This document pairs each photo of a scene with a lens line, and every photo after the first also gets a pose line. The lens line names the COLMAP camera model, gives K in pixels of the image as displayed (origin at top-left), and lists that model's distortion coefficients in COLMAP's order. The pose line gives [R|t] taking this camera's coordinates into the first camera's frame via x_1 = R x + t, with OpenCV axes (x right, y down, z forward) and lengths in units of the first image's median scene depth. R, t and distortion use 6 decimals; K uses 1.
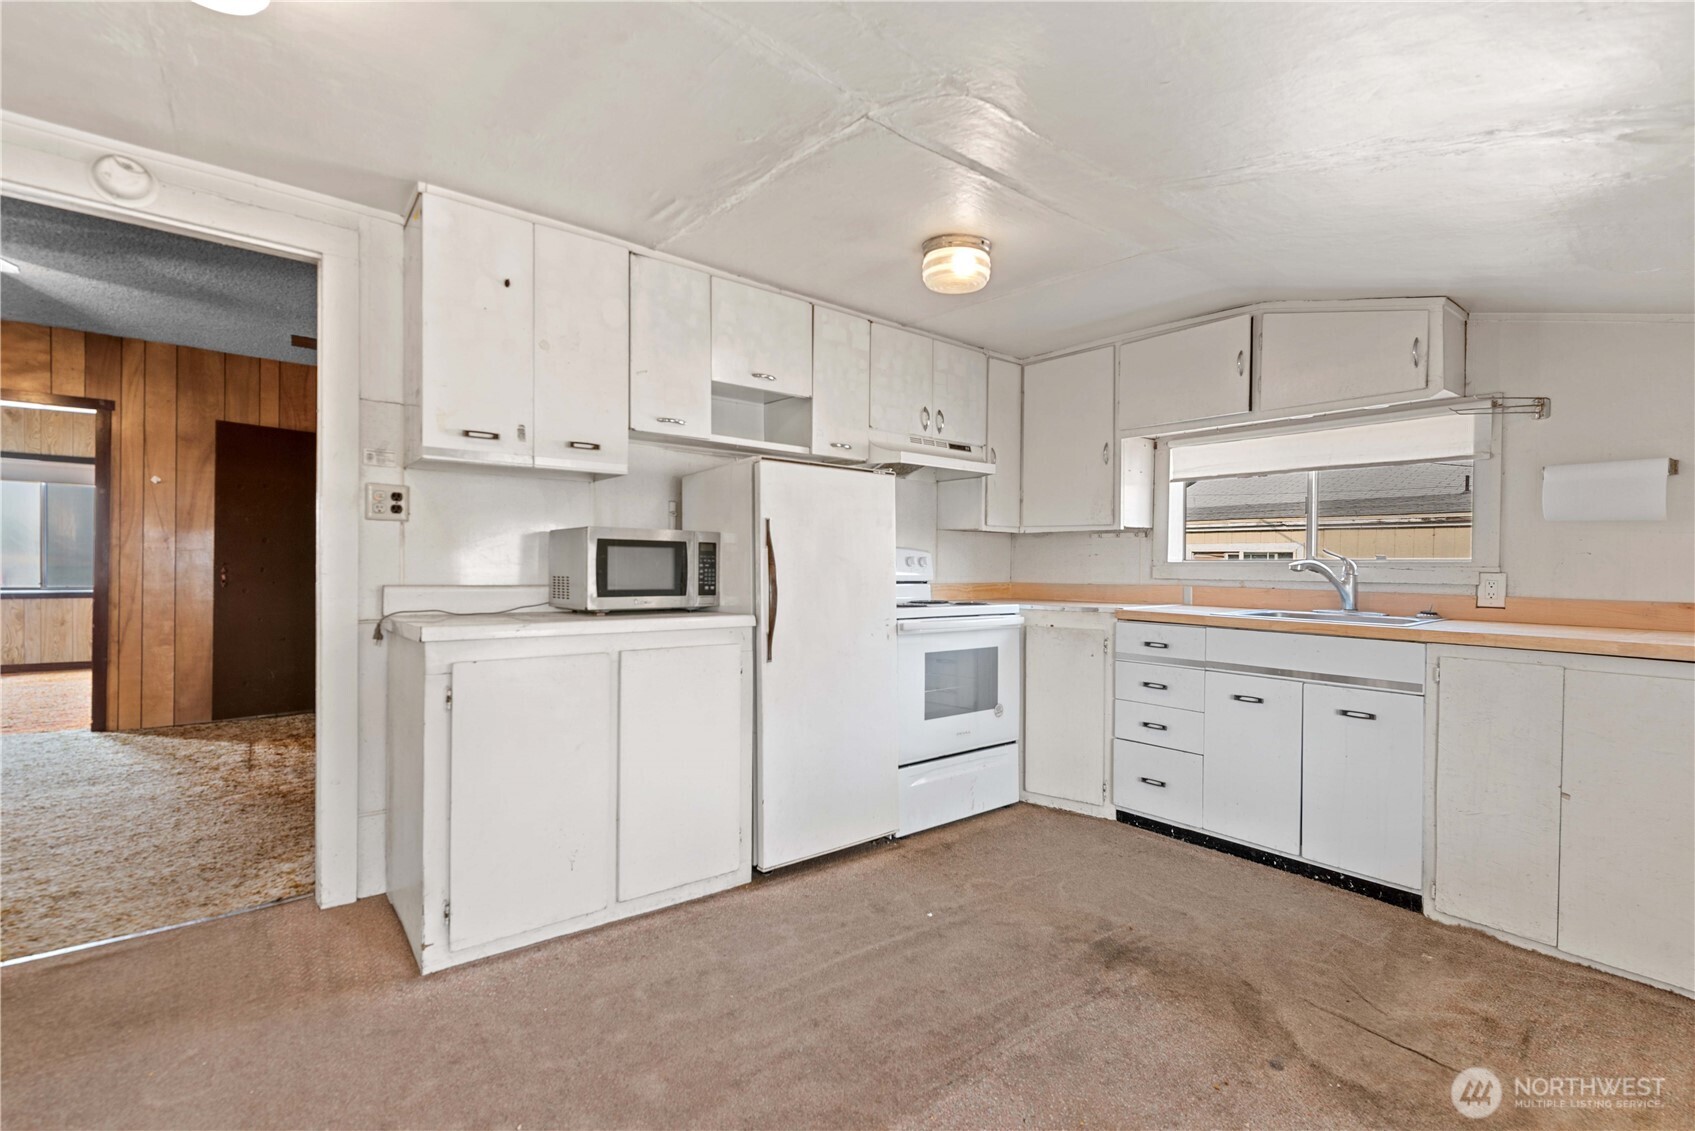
lens RADIAL K [[734.6, 0, 864.2], [0, 734.6, 568.1], [0, 0, 1]] dist [-0.002331, 0.000900]
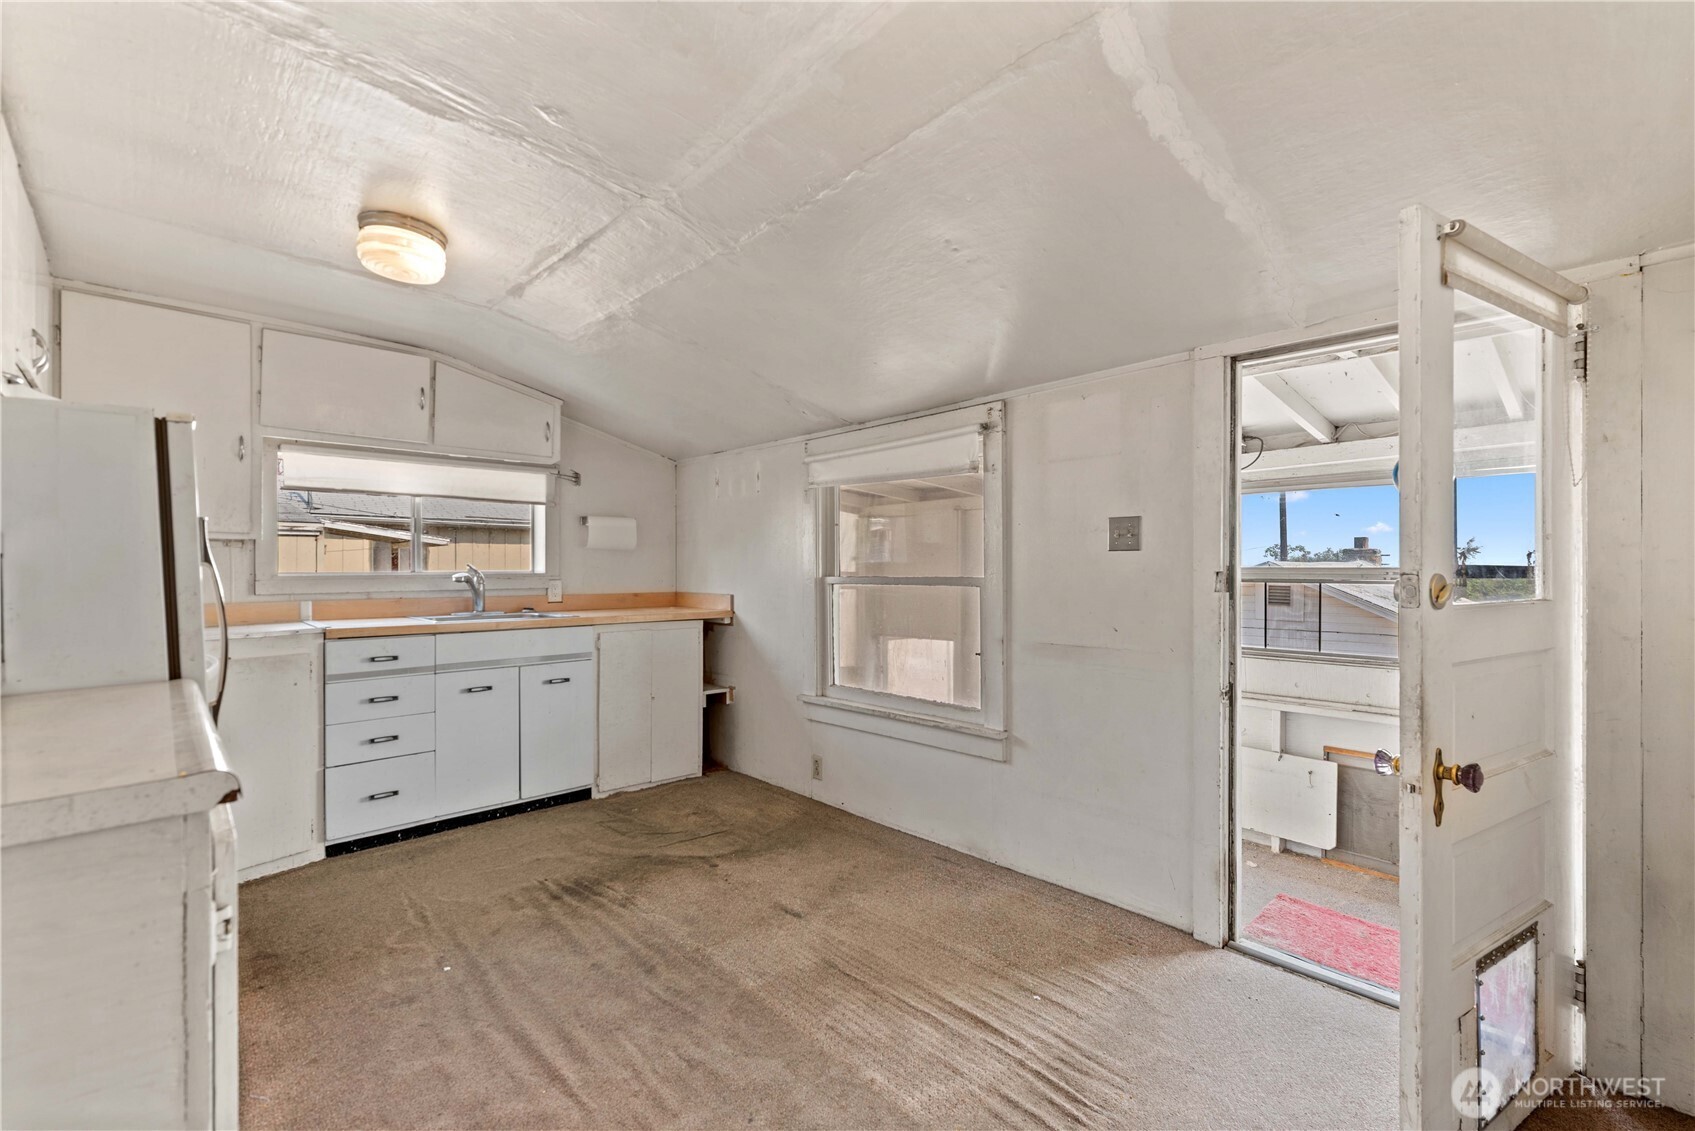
lens RADIAL K [[734.6, 0, 849.4], [0, 734.6, 559.1], [0, 0, 1]] dist [-0.002331, 0.000900]
pose [[-0.061538, 0.004982, 0.998092, -0.766527], [0.008872, 0.999951, -0.004444, -0.026359], [-0.998065, 0.008581, -0.061579, 0.495474]]
